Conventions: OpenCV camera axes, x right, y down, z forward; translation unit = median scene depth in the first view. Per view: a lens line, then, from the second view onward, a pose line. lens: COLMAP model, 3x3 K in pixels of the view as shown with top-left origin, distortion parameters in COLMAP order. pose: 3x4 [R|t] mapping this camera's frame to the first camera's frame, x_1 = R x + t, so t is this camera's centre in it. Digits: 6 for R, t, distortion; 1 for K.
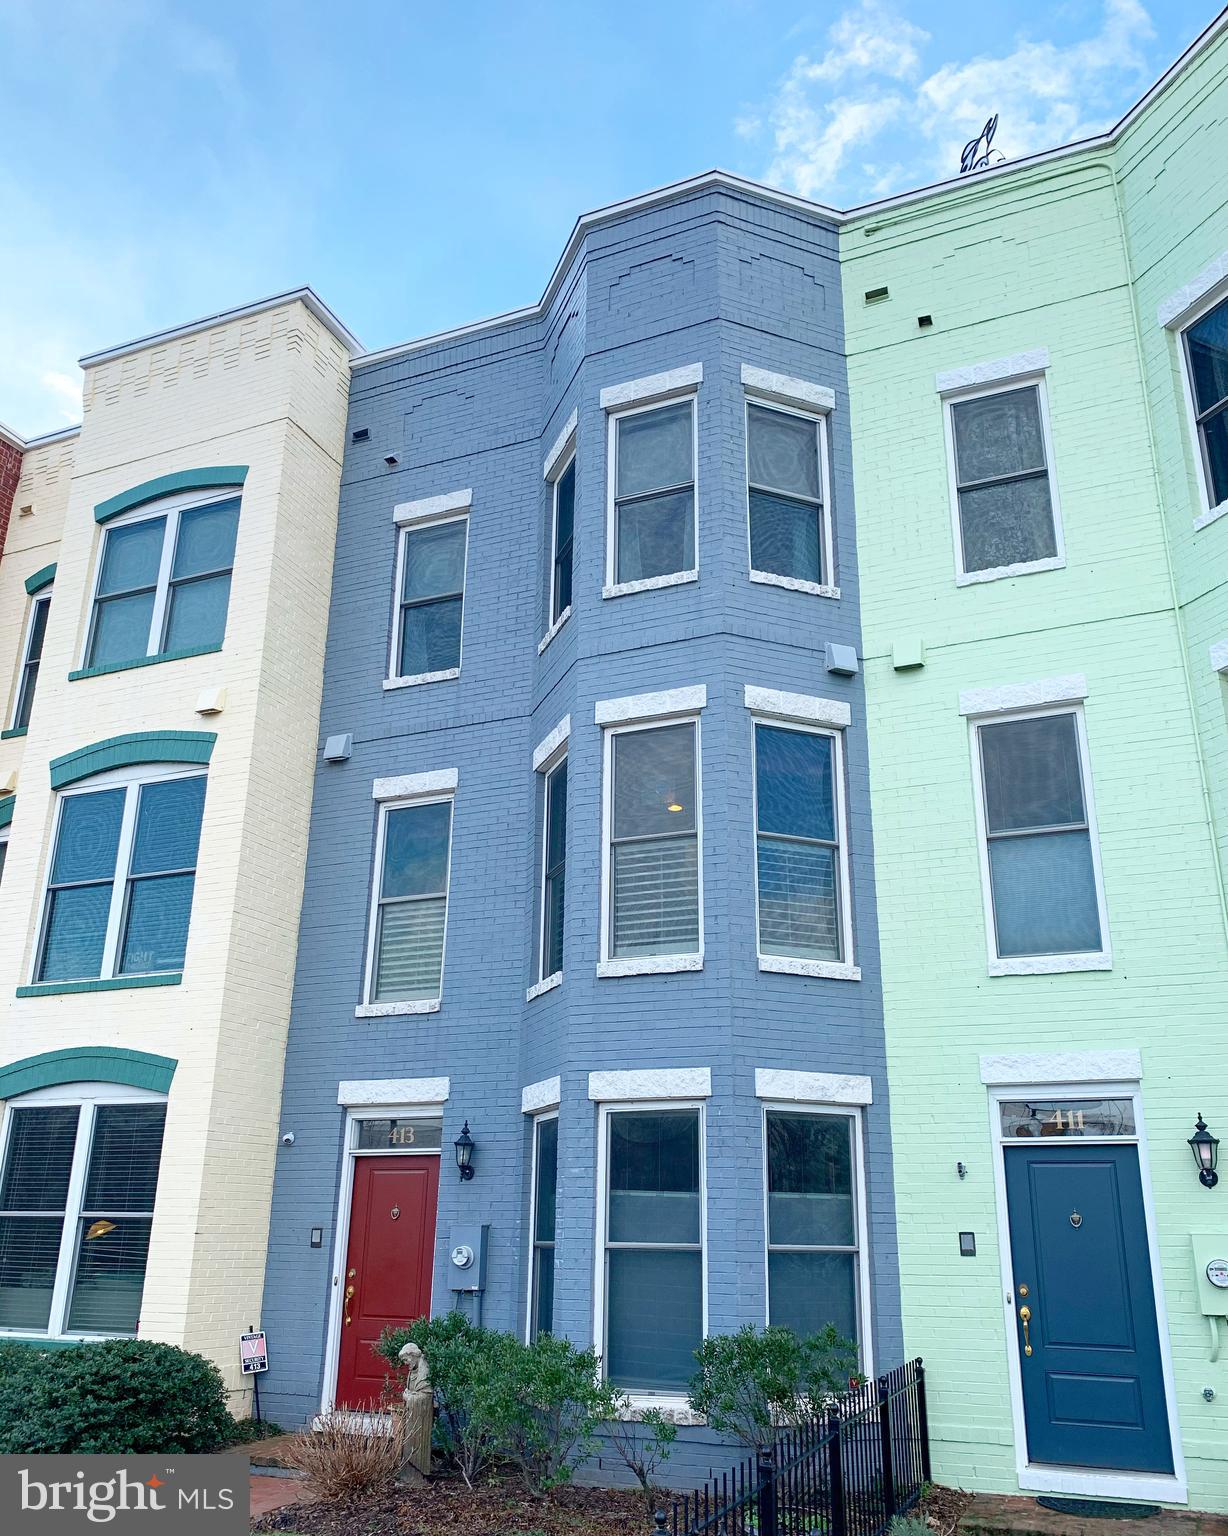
lens RADIAL K [[1258.4, 0, 611.5], [0, 1258.4, 820.9], [0, 0, 1]] dist [-0.011594, -0.014662]
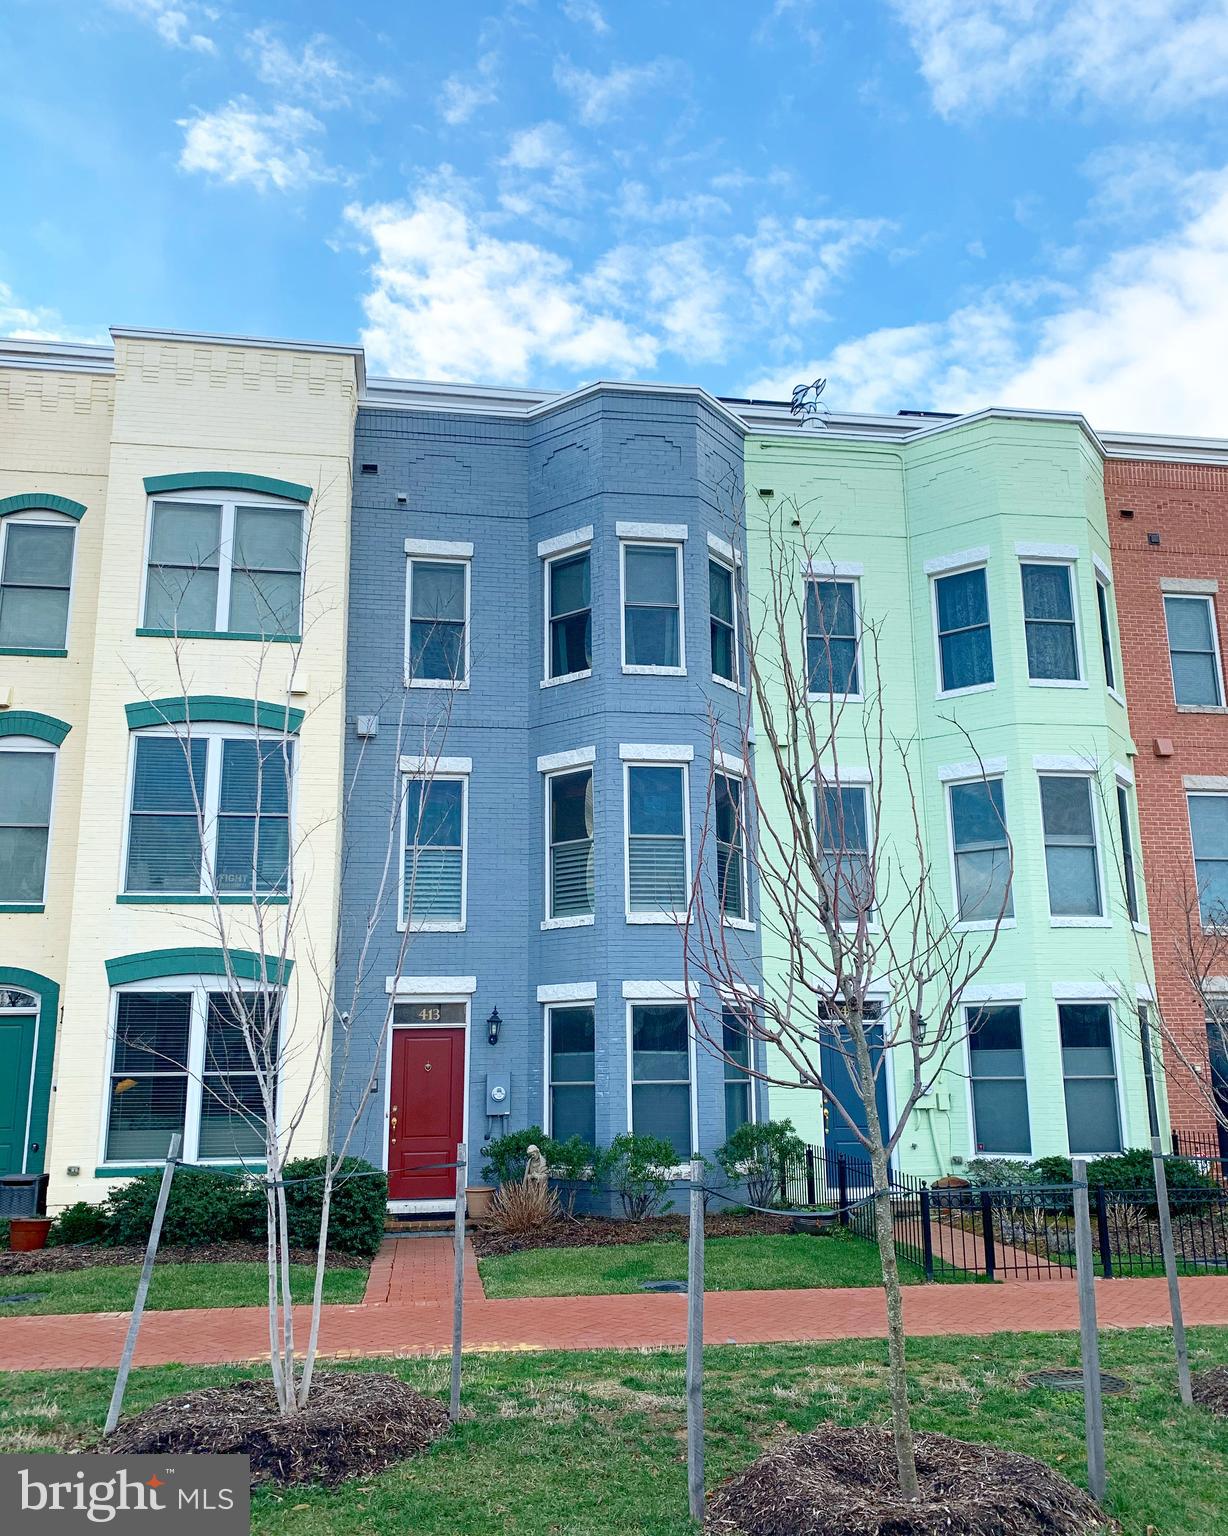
lens RADIAL K [[1258.4, 0, 611.5], [0, 1258.4, 820.9], [0, 0, 1]] dist [-0.011594, -0.014662]
pose [[0.840968, 0.081055, 0.534979, -0.783155], [-0.145142, 0.986274, 0.078728, -0.113101], [-0.521254, -0.143856, 0.841189, -0.291447]]
